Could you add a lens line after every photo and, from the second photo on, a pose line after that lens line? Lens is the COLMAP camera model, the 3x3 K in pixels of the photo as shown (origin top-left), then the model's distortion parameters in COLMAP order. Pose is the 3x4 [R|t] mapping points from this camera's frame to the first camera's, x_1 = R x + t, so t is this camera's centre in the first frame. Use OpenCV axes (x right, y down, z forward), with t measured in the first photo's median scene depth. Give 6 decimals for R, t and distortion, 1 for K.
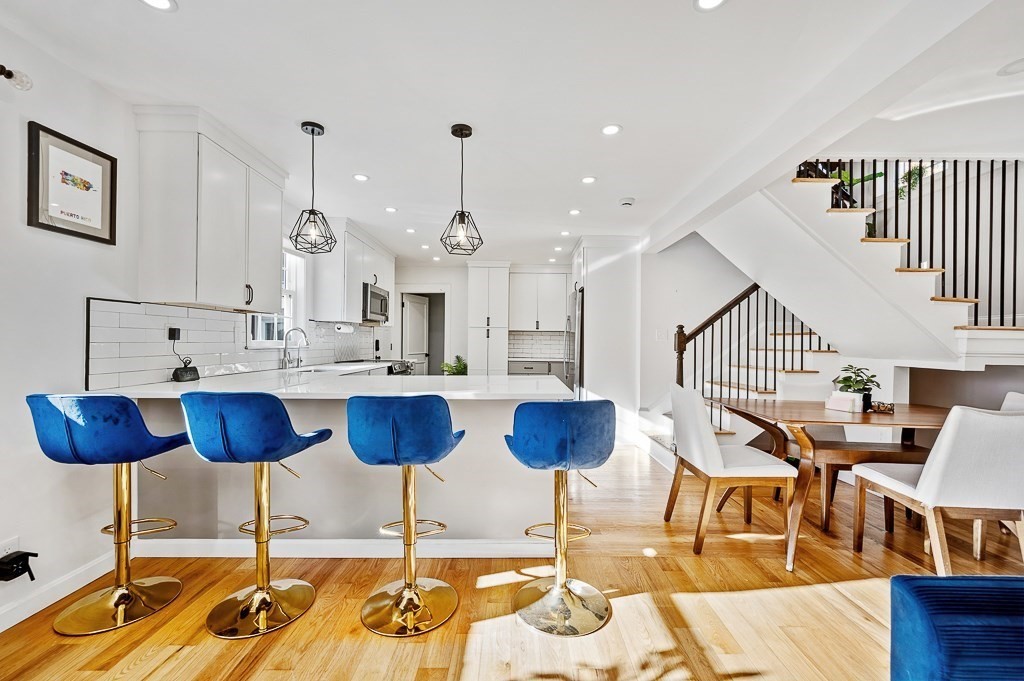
lens RADIAL K [[419.2, 0, 511.8], [0, 419.2, 342.9], [0, 0, 1]] dist [0.000224, 0.000102]
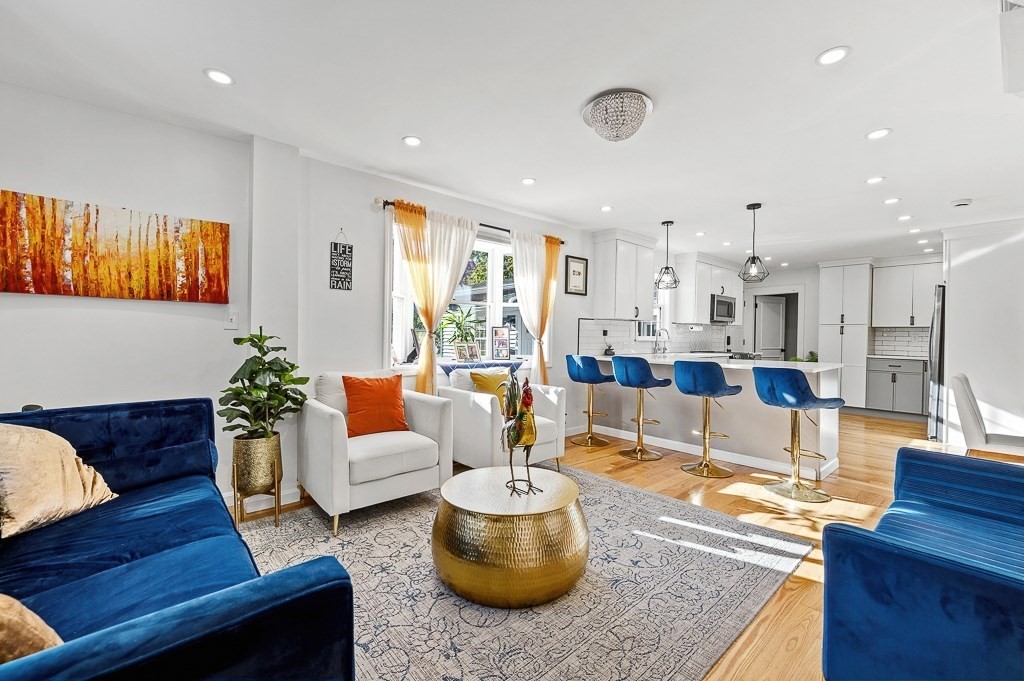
lens RADIAL K [[419.2, 0, 511.8], [0, 419.2, 342.9], [0, 0, 1]] dist [0.000224, 0.000102]
pose [[0.657722, 0.014119, -0.753128, 0.486245], [-0.007714, 0.999898, 0.012008, 0.007055], [0.753221, -0.002088, 0.657764, -0.758797]]
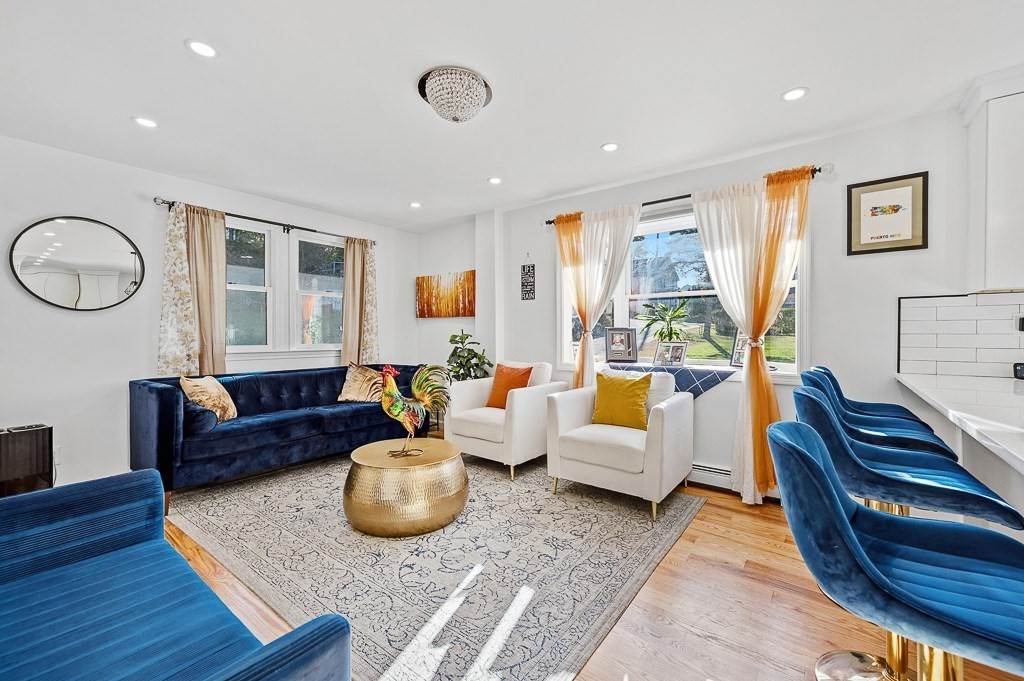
lens RADIAL K [[416.9, 0, 509.9], [0, 416.9, 336.5], [0, 0, 1]] dist [-0.000593, -0.000110]
pose [[-0.608474, -0.001651, -0.793572, 0.548239], [-0.005044, 0.999986, 0.001787, 0.008073], [0.793557, 0.005090, -0.608474, 0.686986]]
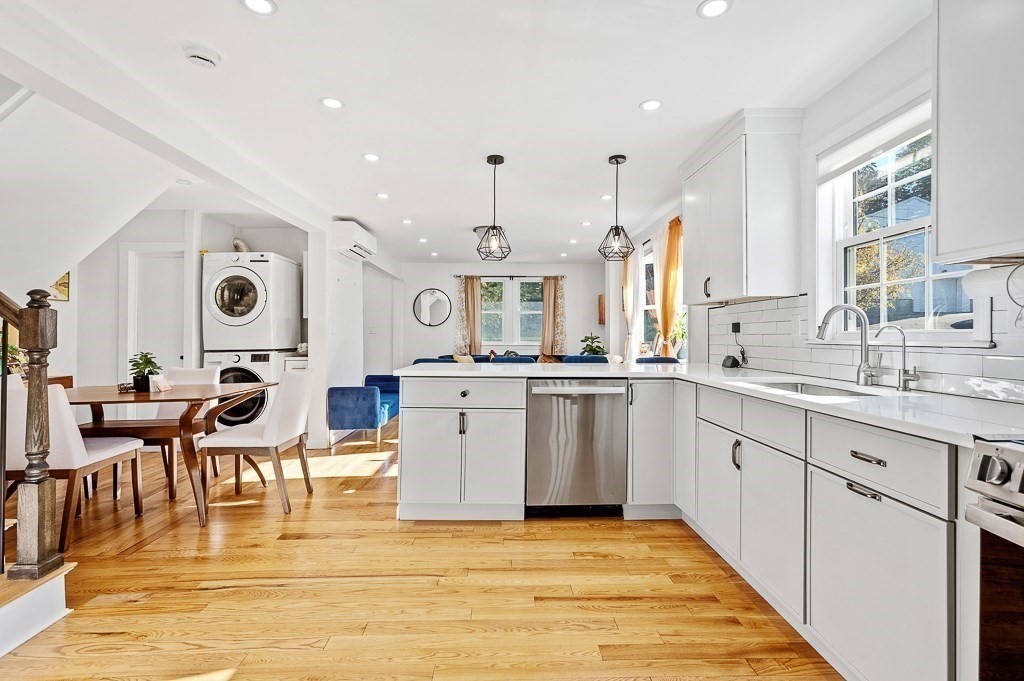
lens RADIAL K [[467.3, 0, 512.0], [0, 467.3, 340.5], [0, 0, 1]] dist [0.000765, 0.000014]
pose [[-0.999504, -0.006835, -0.030745, -0.128290], [-0.007163, 0.999919, 0.010546, 0.005557], [0.030671, 0.010761, -0.999472, 2.358034]]
